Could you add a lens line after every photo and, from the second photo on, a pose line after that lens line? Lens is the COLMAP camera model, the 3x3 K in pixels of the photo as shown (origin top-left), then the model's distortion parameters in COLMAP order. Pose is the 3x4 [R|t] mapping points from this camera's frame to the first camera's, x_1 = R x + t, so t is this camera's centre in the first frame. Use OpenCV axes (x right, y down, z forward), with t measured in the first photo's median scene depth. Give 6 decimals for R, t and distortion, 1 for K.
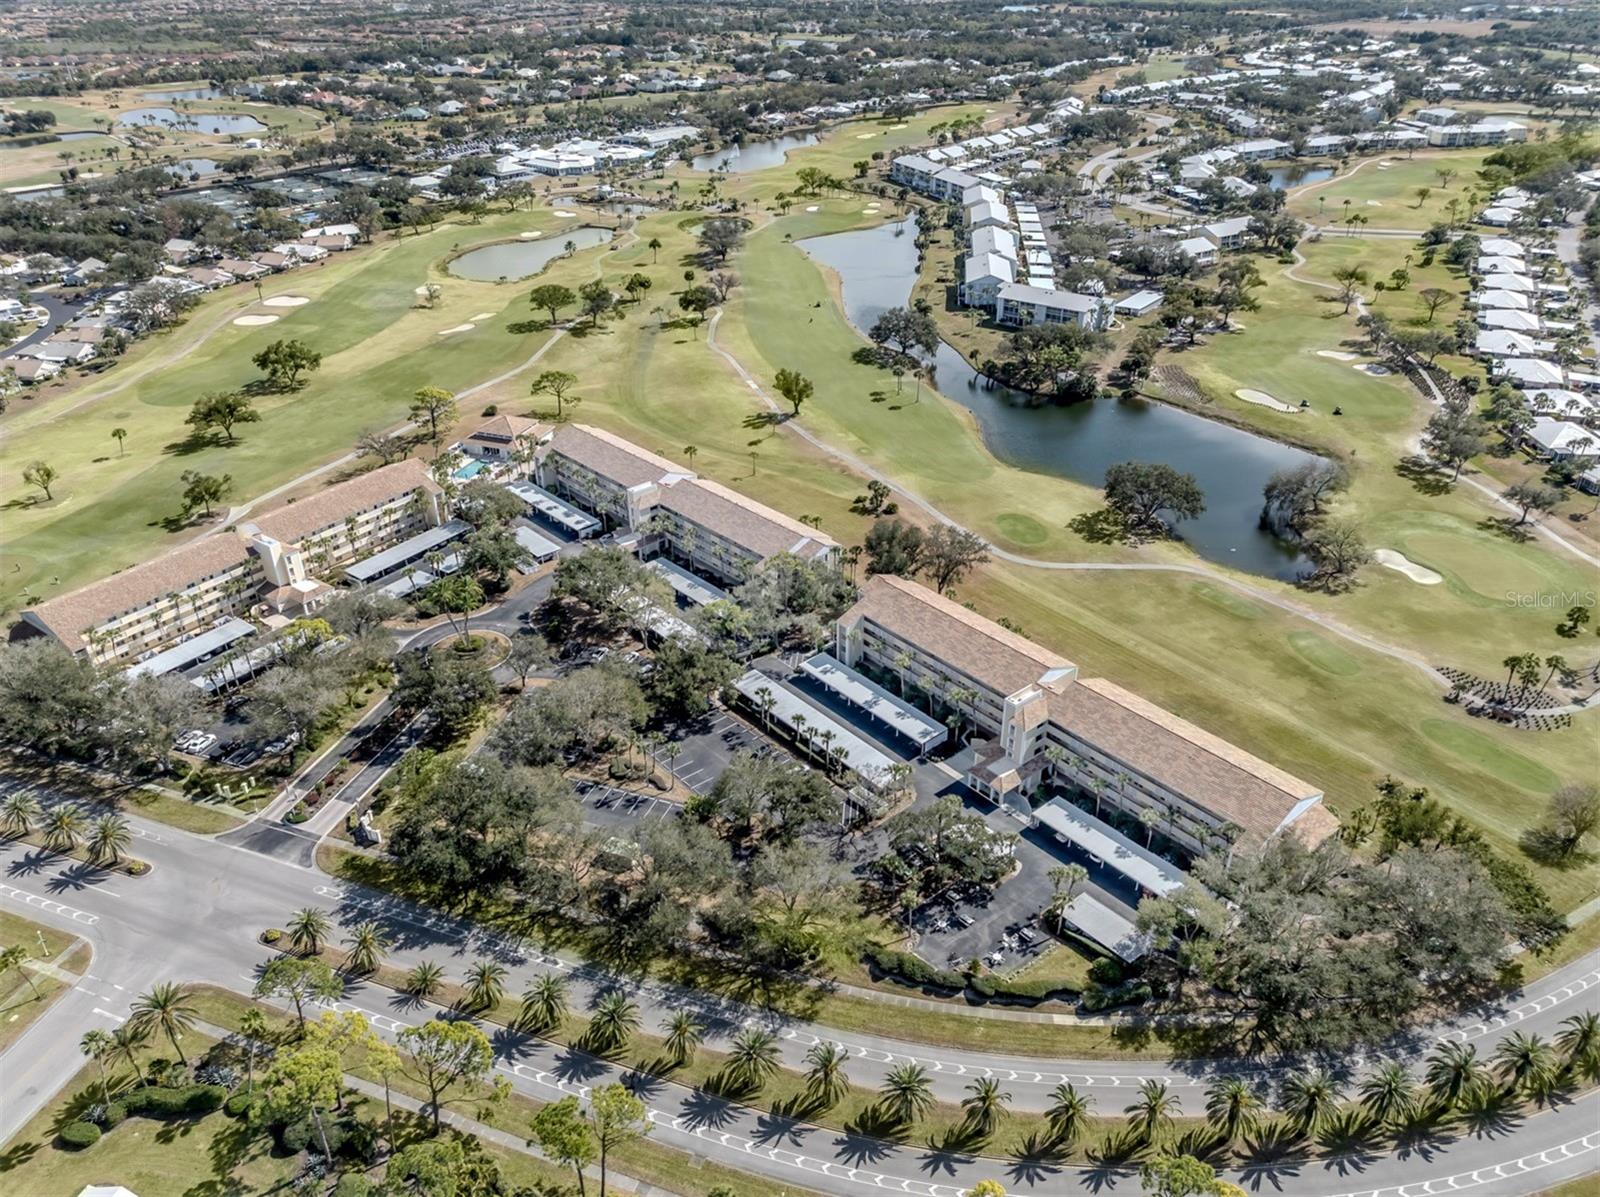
lens RADIAL K [[1187.8, 0, 861.2], [0, 1187.8, 600.1], [0, 0, 1]] dist [-0.039909, 0.024330]
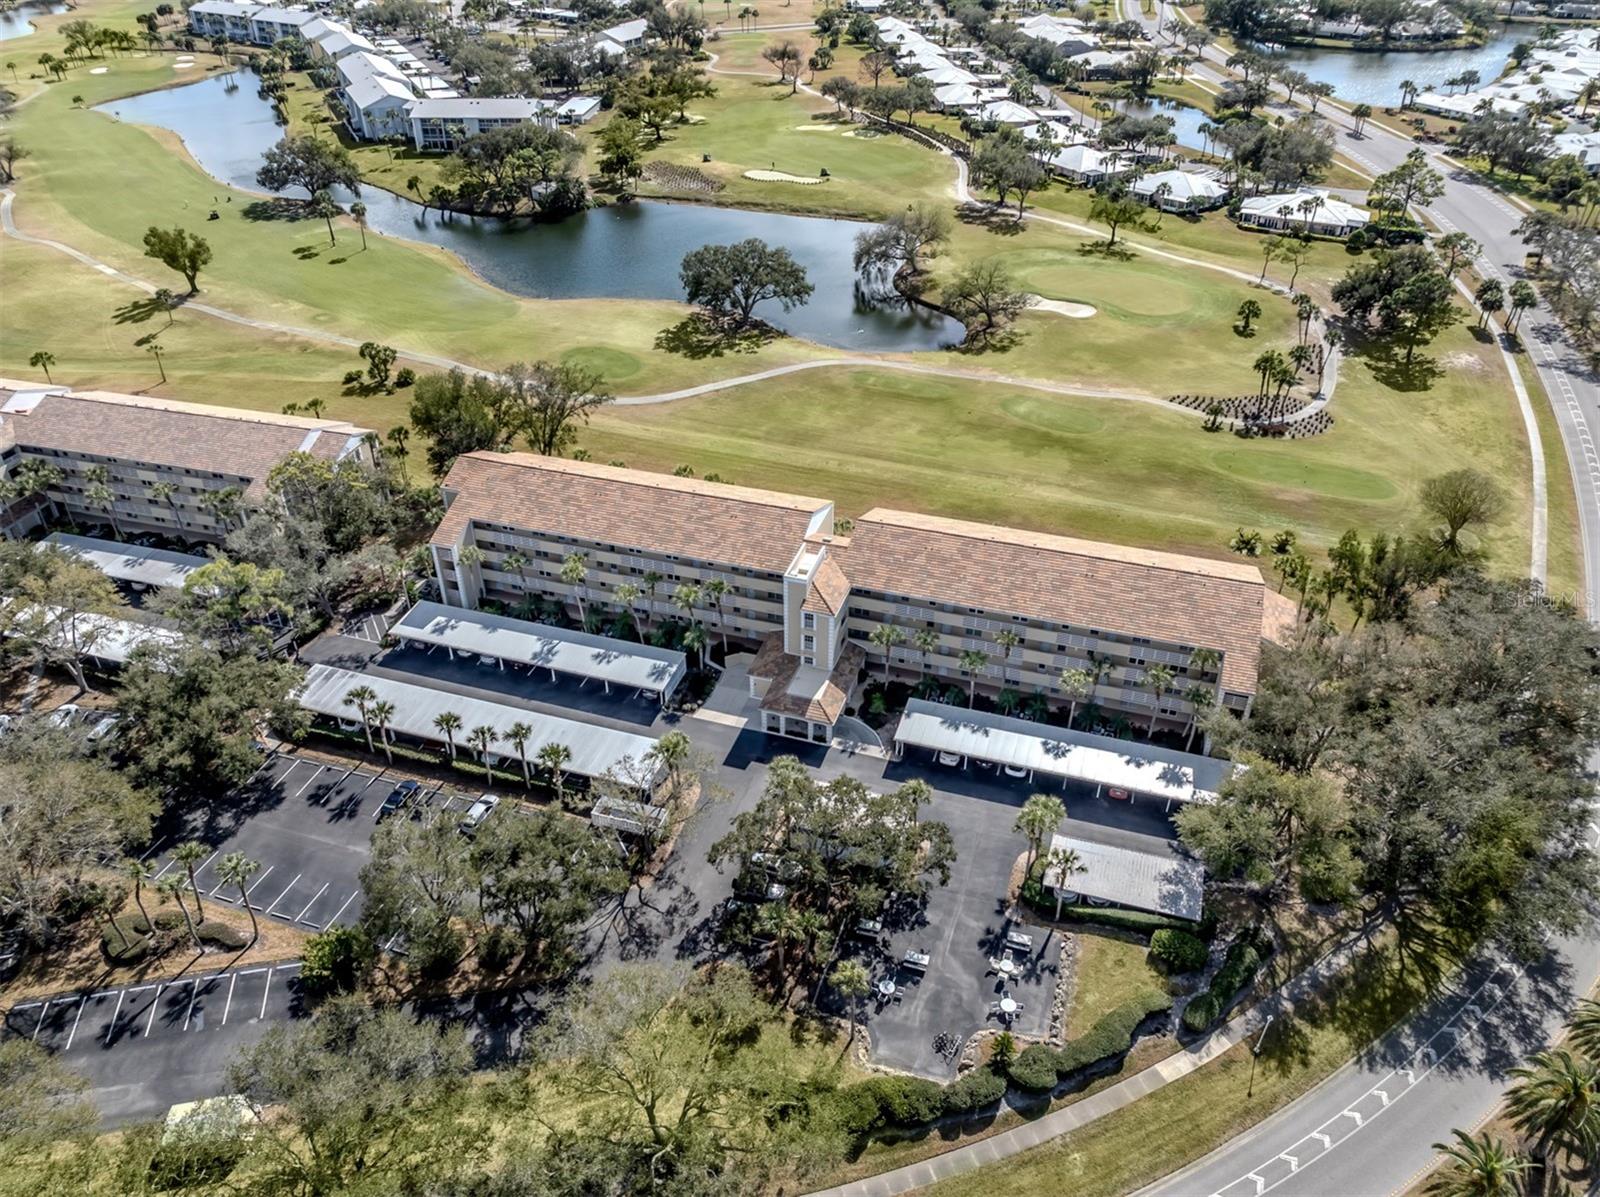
lens RADIAL K [[1187.8, 0, 861.2], [0, 1187.8, 600.1], [0, 0, 1]] dist [-0.039909, 0.024330]
pose [[0.864909, -0.298704, 0.403372, -0.080486], [0.257350, 0.953878, 0.154554, 0.009263], [-0.430933, -0.029868, 0.901889, 0.372358]]
